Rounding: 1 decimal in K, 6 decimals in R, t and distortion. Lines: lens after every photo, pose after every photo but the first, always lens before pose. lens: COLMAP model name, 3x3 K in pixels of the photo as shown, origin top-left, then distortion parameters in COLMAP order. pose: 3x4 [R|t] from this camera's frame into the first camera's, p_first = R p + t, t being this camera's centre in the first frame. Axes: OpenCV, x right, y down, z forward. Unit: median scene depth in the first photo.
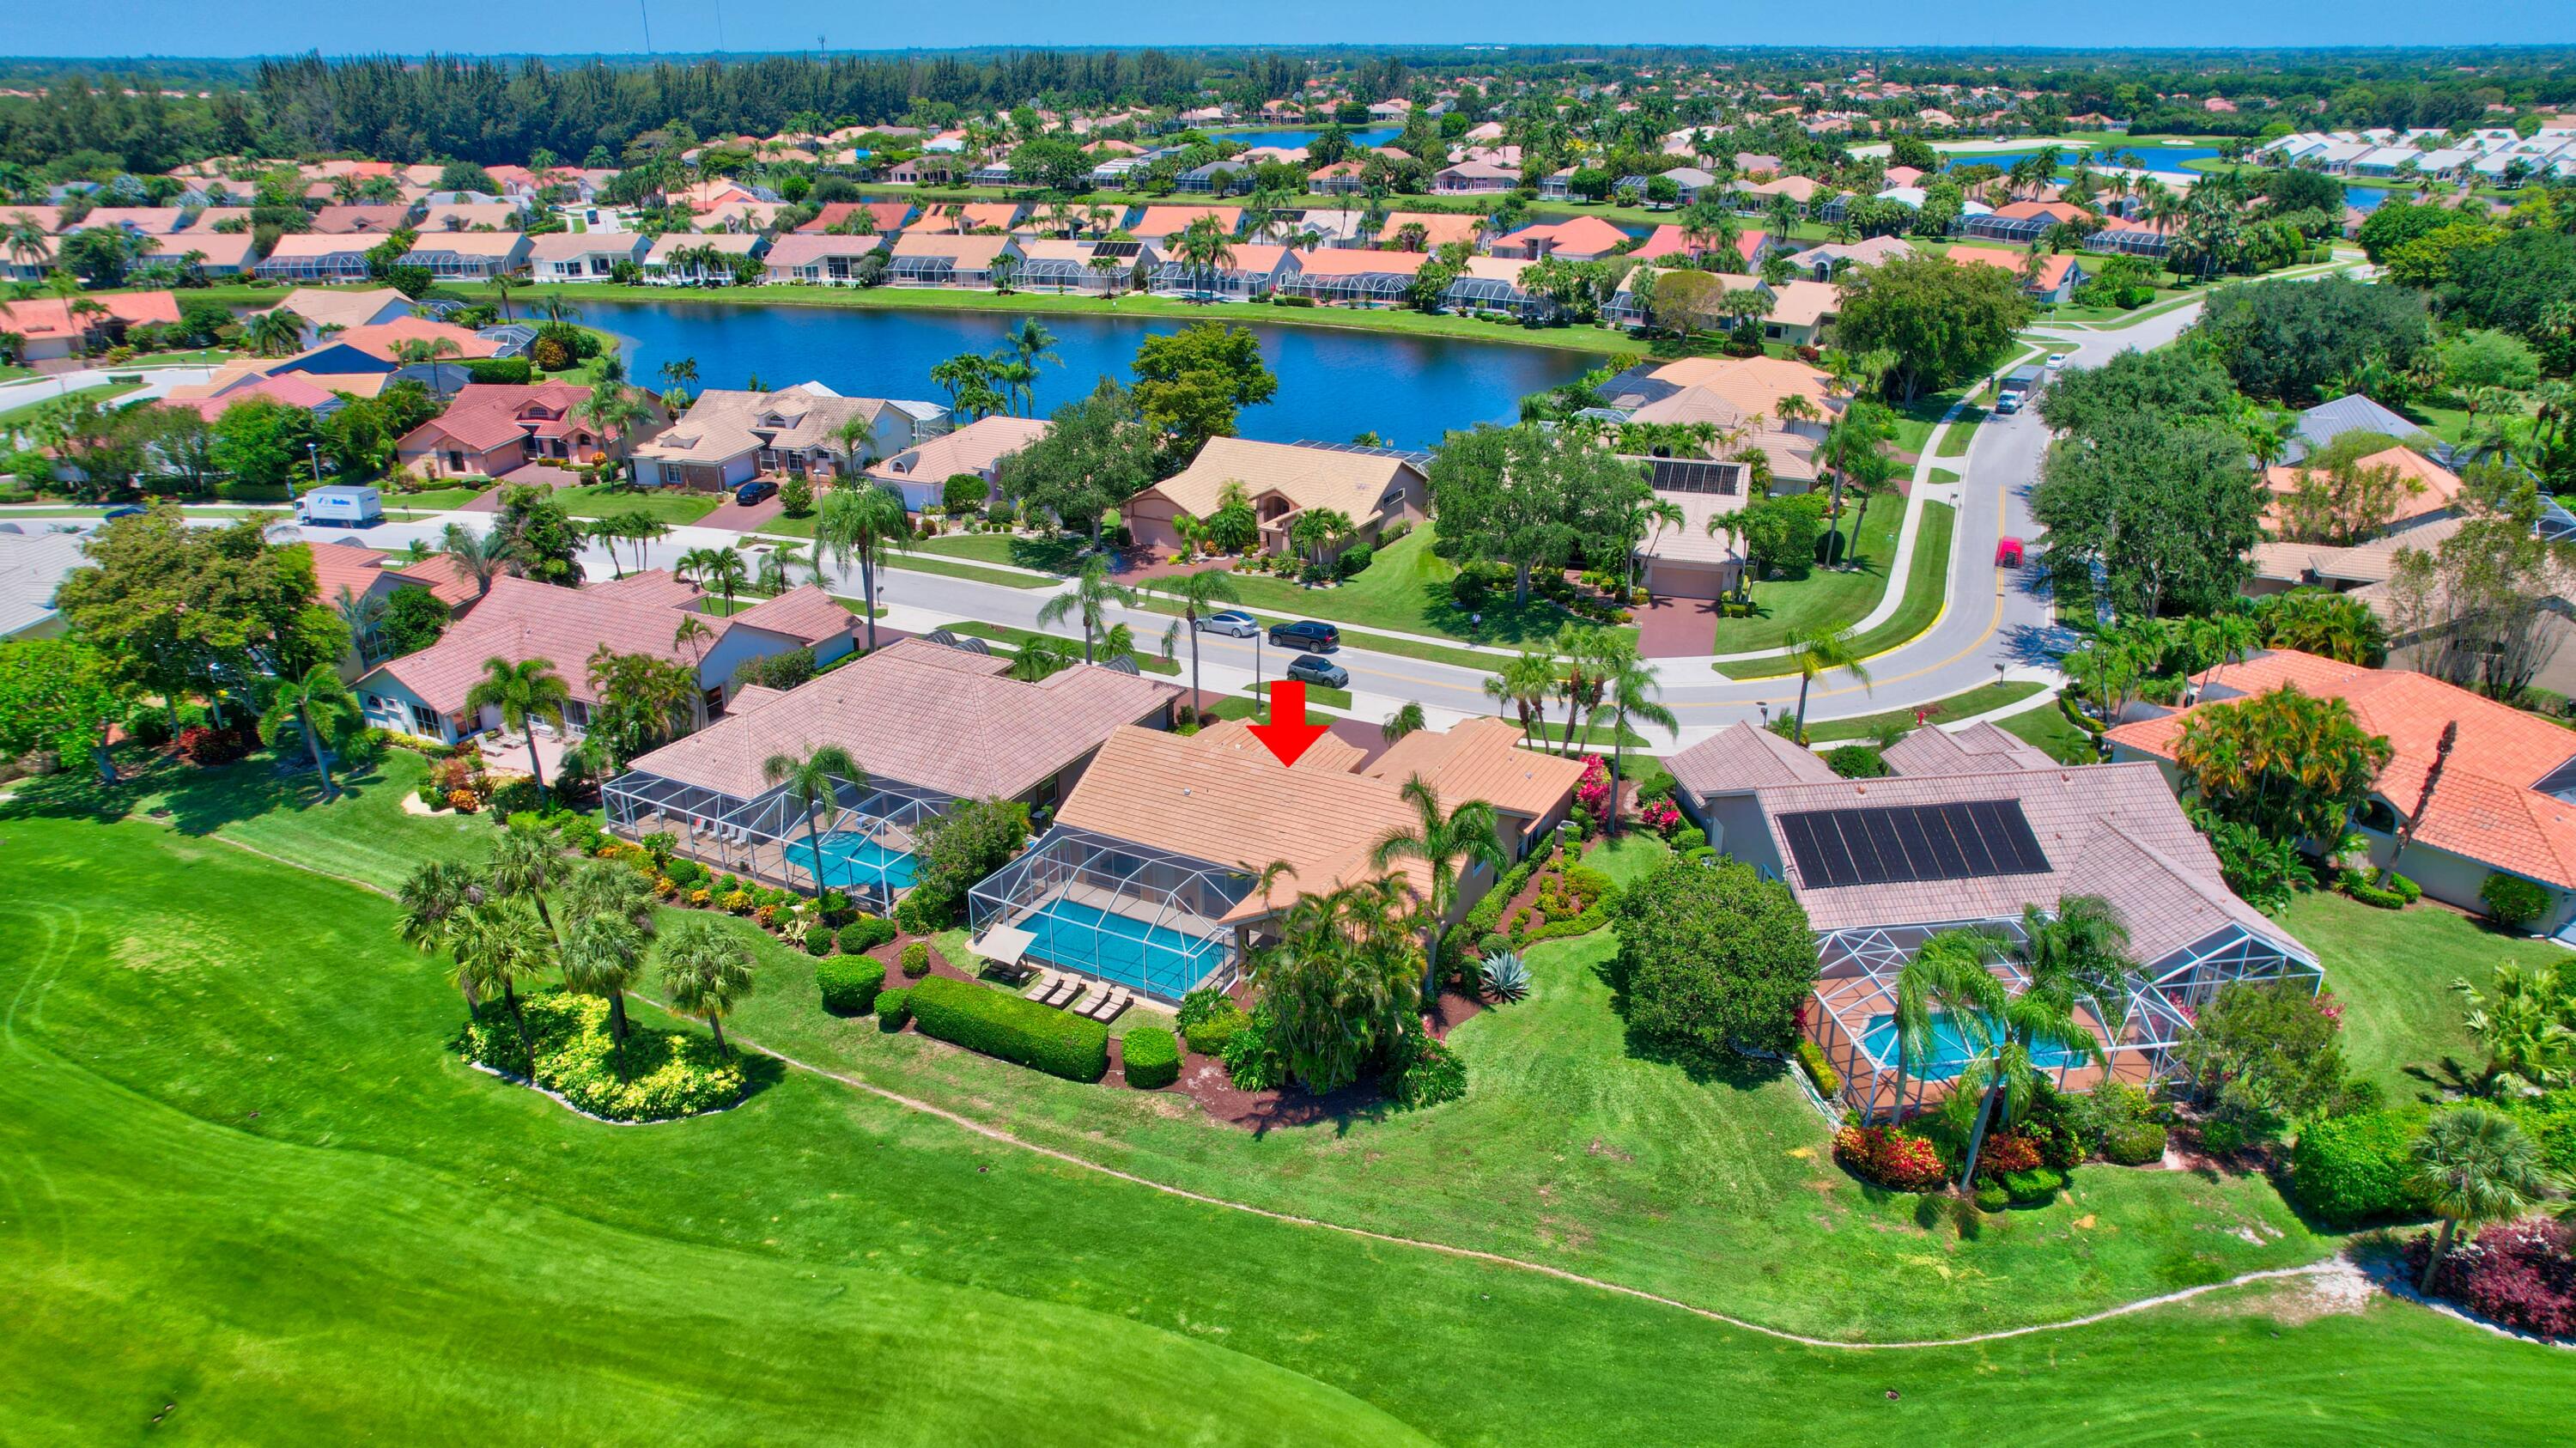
lens RADIAL K [[1647.9, 0, 1288.0], [0, 1647.9, 724.0], [0, 0, 1]] dist [-0.085712, 0.078824]
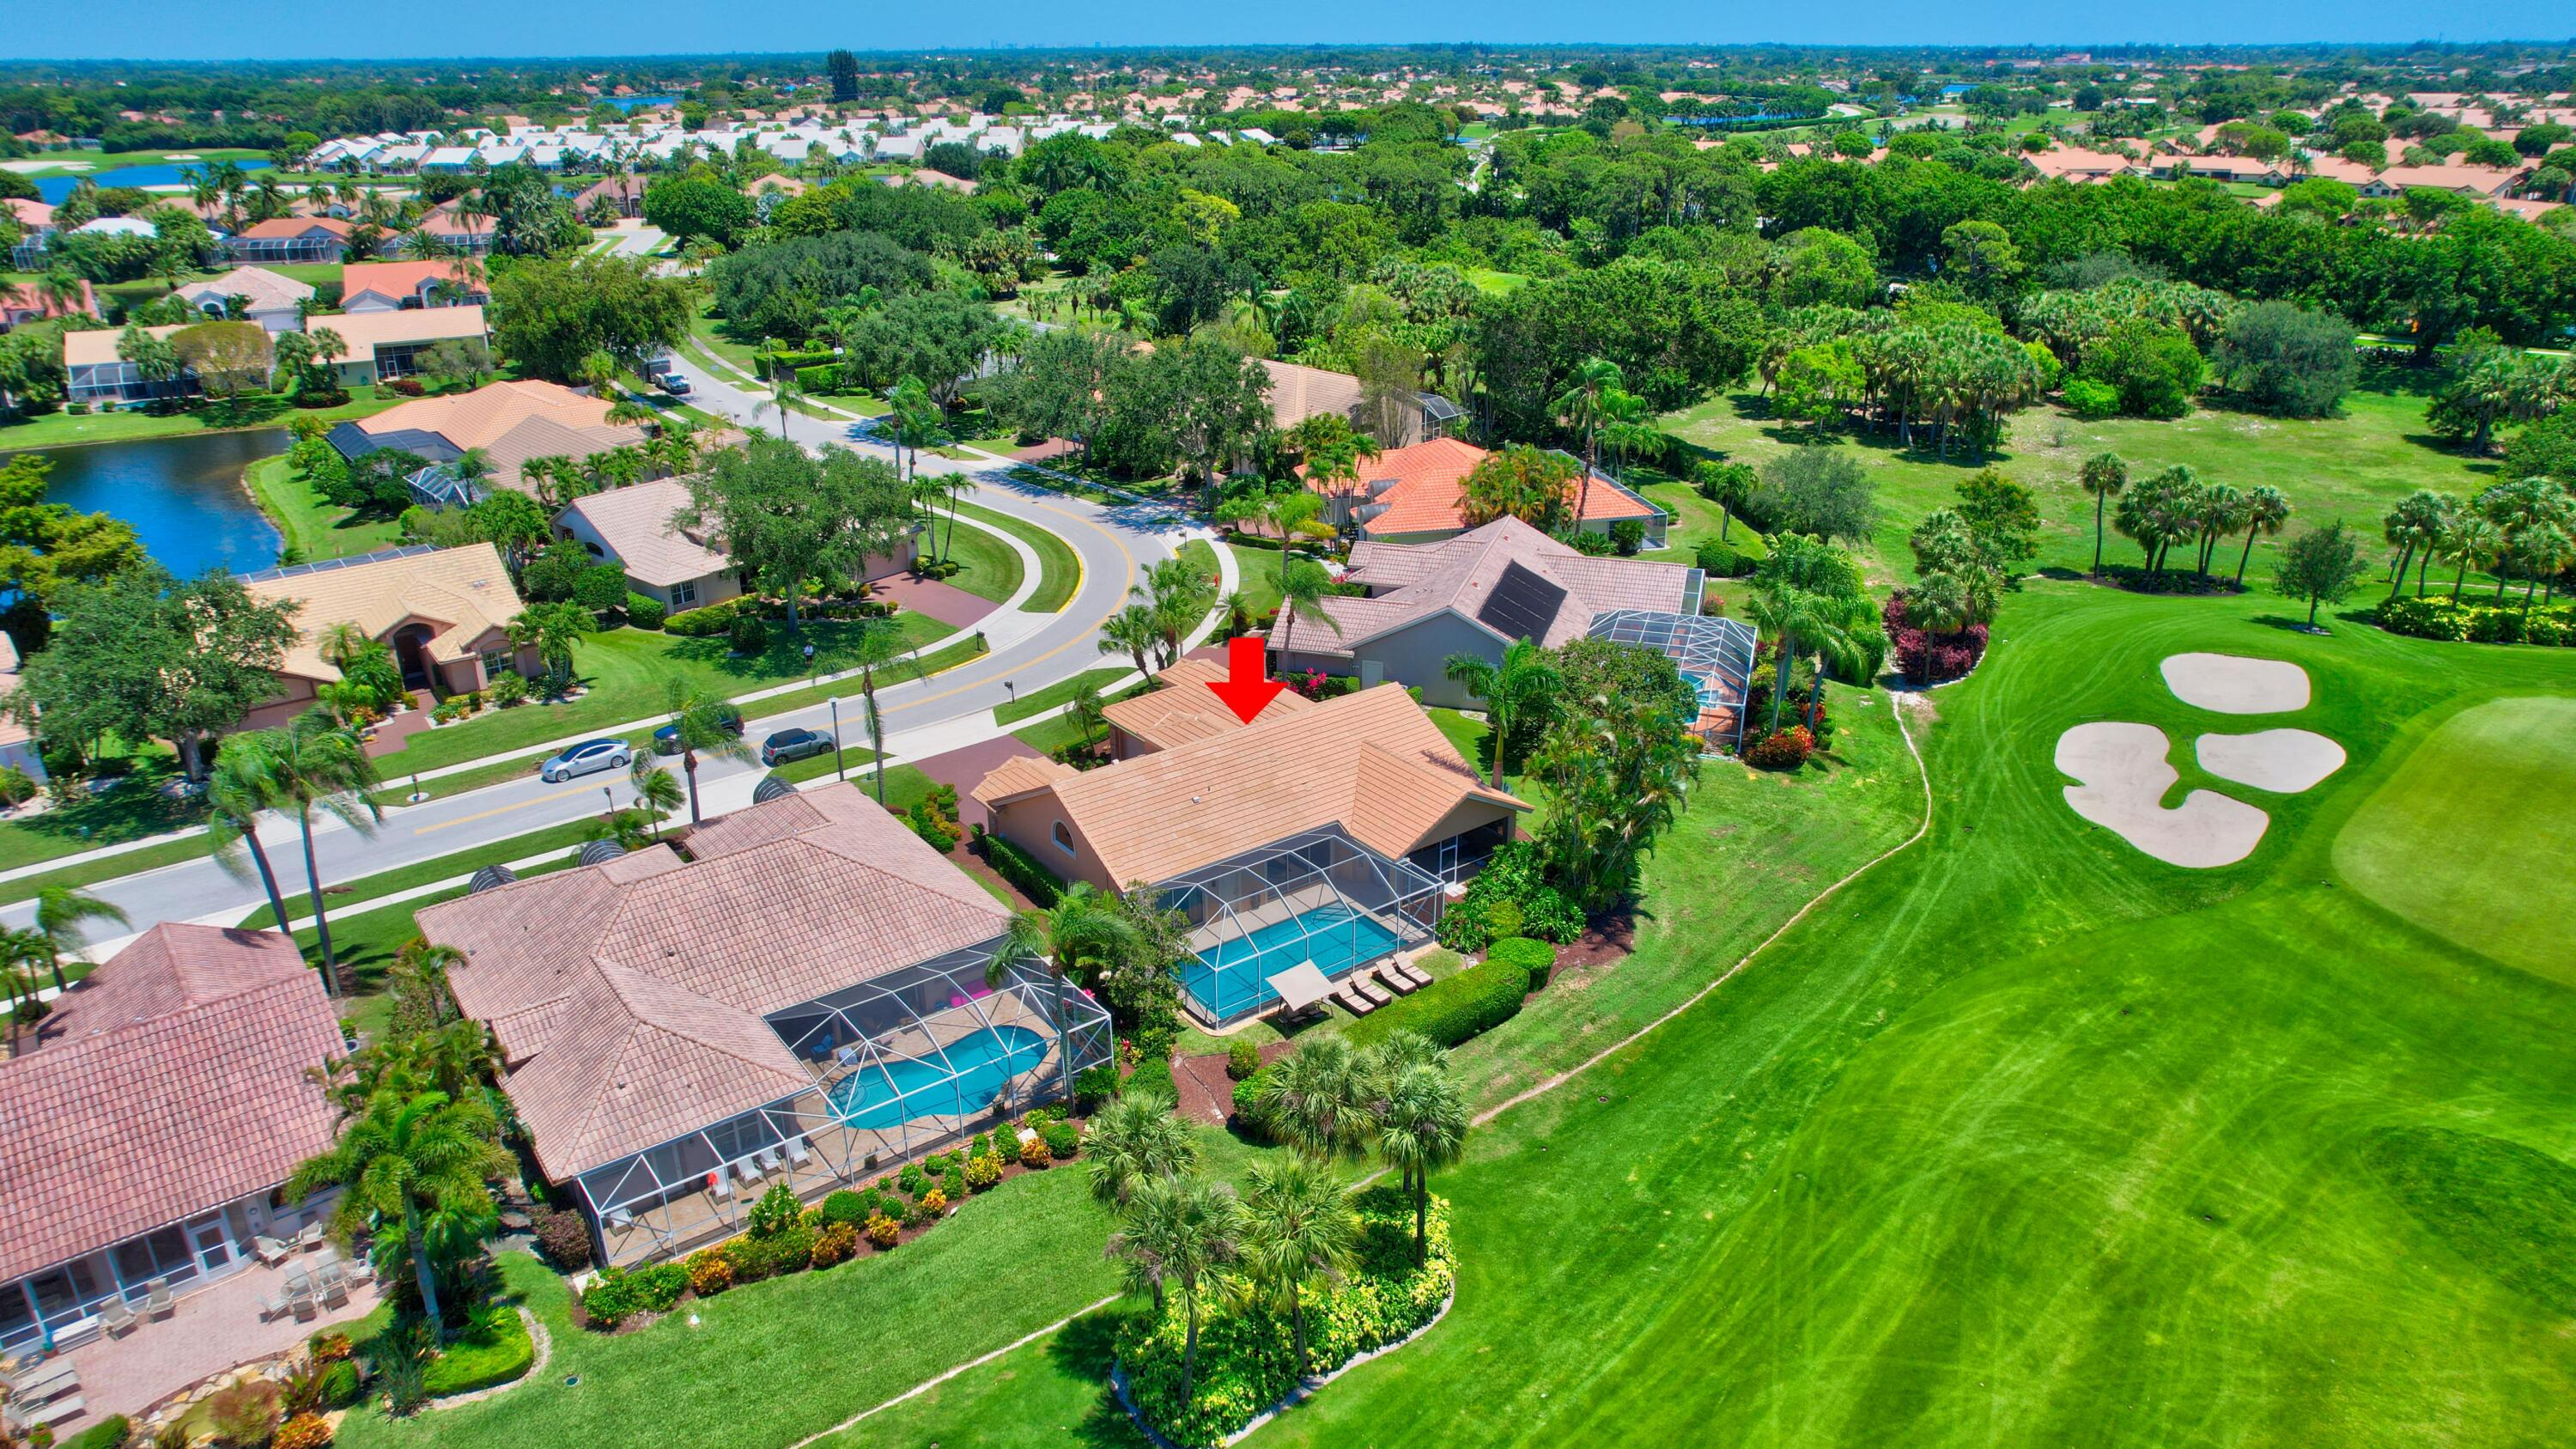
lens RADIAL K [[1647.9, 0, 1288.0], [0, 1647.9, 724.5], [0, 0, 1]] dist [-0.085712, 0.078824]
pose [[0.408720, -0.350152, 0.842818, -0.426498], [0.356356, 0.911397, 0.205830, -0.090448], [-0.840213, 0.216216, 0.497285, 0.245887]]
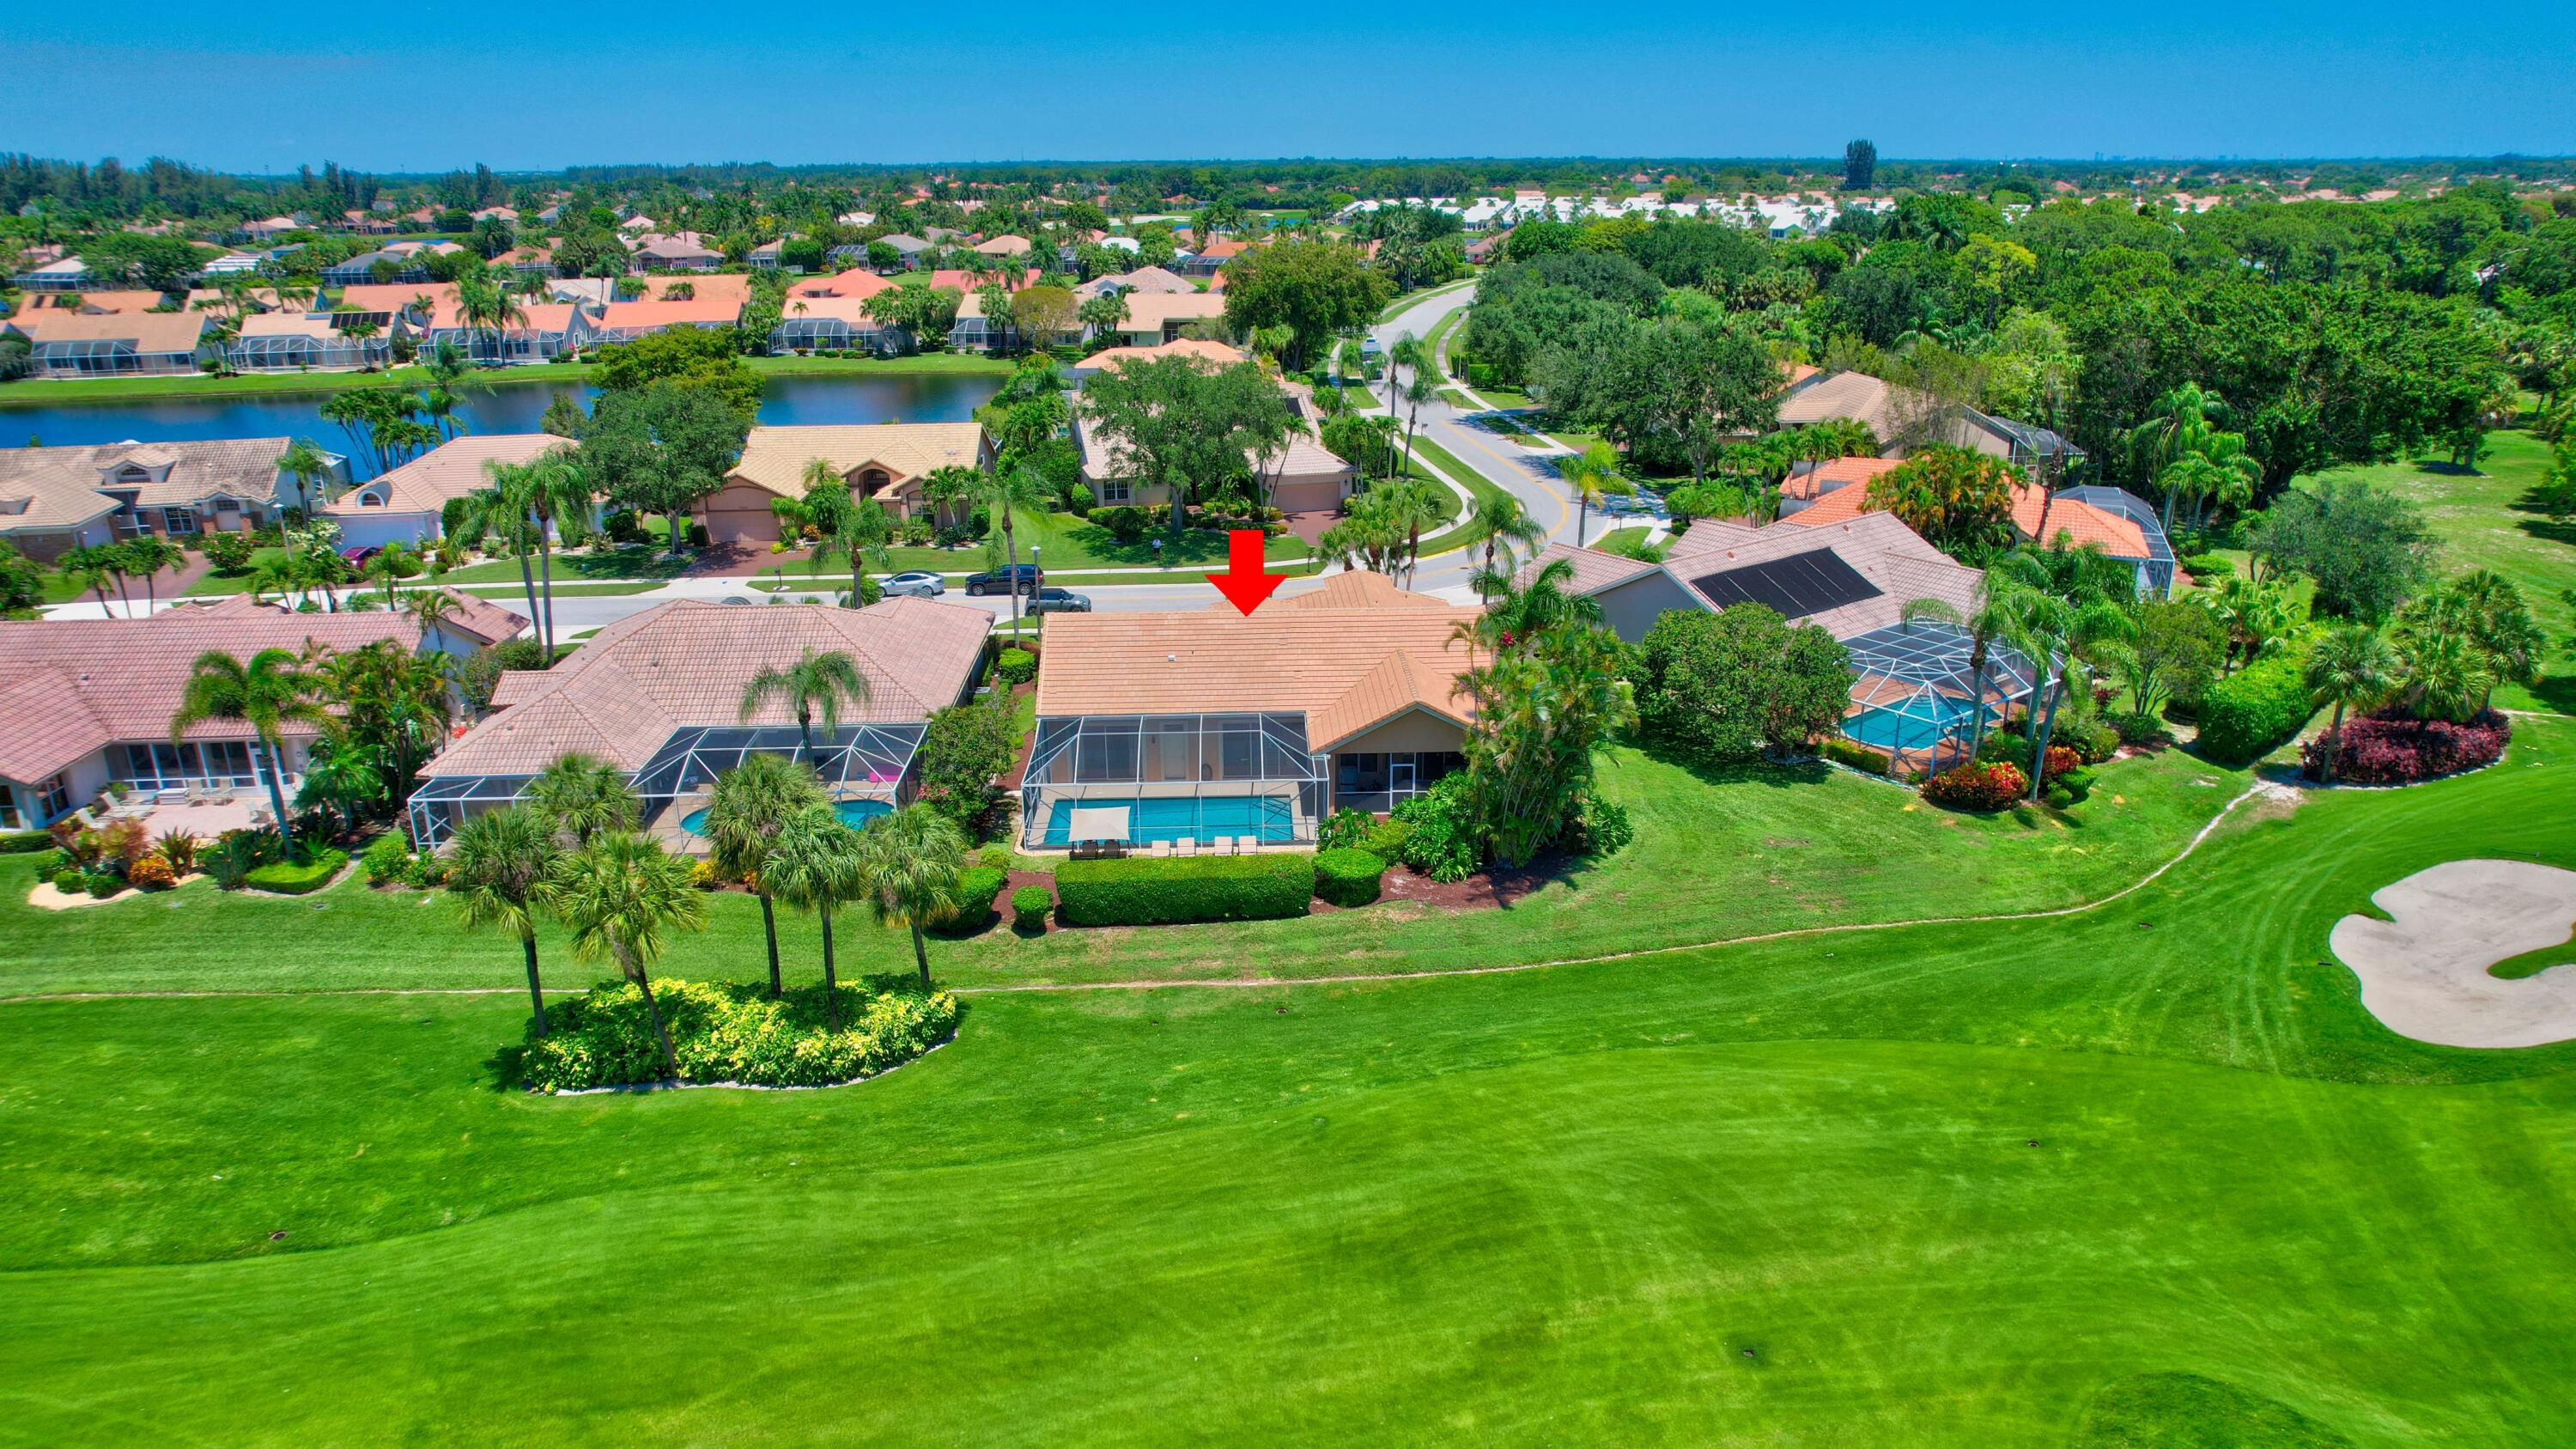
lens RADIAL K [[1647.9, 0, 1288.0], [0, 1647.9, 724.5], [0, 0, 1]] dist [-0.085712, 0.078824]
pose [[0.857880, -0.169641, 0.485040, -0.239629], [0.201509, 0.979388, -0.013868, 0.054200], [-0.472690, 0.109637, 0.874382, 0.082399]]
